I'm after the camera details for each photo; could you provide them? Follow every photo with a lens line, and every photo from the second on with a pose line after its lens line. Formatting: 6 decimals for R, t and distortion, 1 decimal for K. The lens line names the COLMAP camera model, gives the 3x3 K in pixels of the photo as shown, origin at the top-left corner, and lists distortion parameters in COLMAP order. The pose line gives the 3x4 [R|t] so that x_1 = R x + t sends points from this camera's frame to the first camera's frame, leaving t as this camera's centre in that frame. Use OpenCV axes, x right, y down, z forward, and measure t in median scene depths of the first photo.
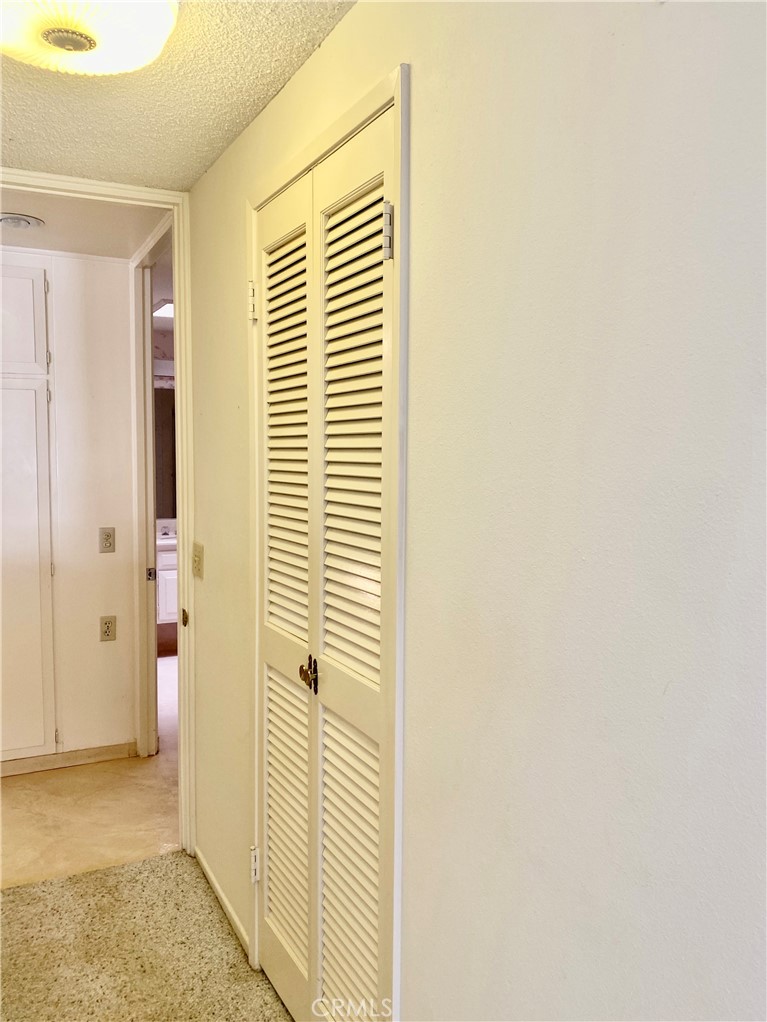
lens RADIAL K [[787.4, 0, 373.6], [0, 787.4, 516.5], [0, 0, 1]] dist [0.016261, -0.003470]
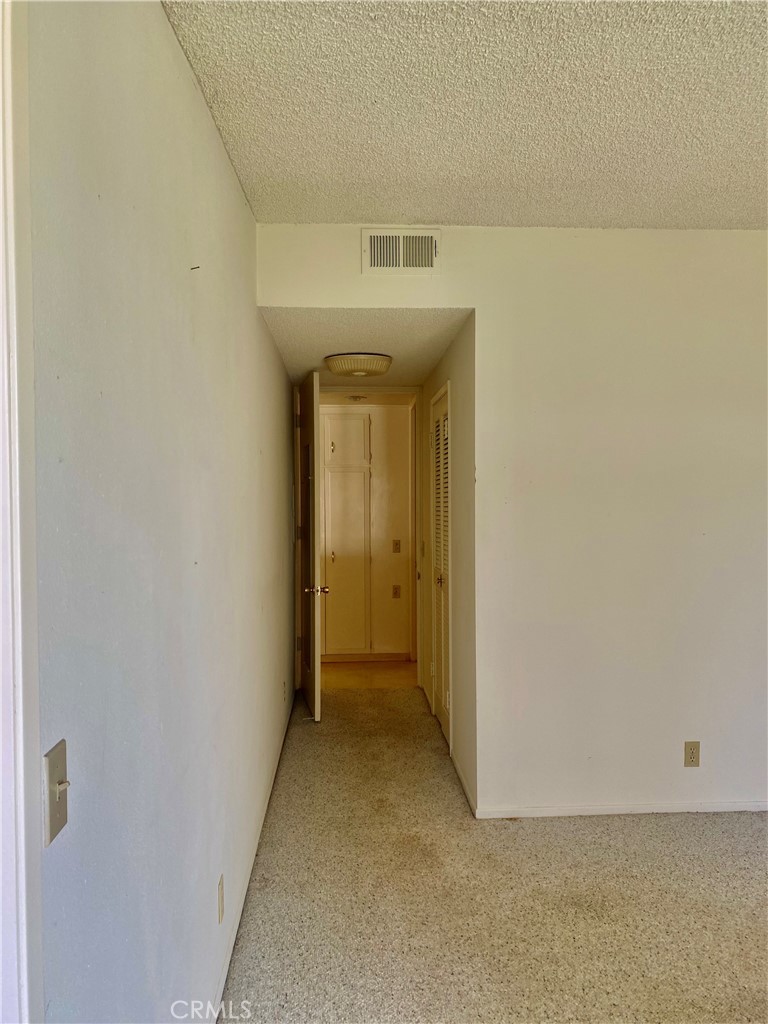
lens RADIAL K [[789.0, 0, 386.2], [0, 789.0, 513.0], [0, 0, 1]] dist [0.016261, -0.003470]
pose [[0.912489, -0.008391, -0.409016, 0.456921], [-0.020947, 0.997520, -0.067196, 0.082769], [0.408566, 0.069883, 0.910050, -0.828379]]
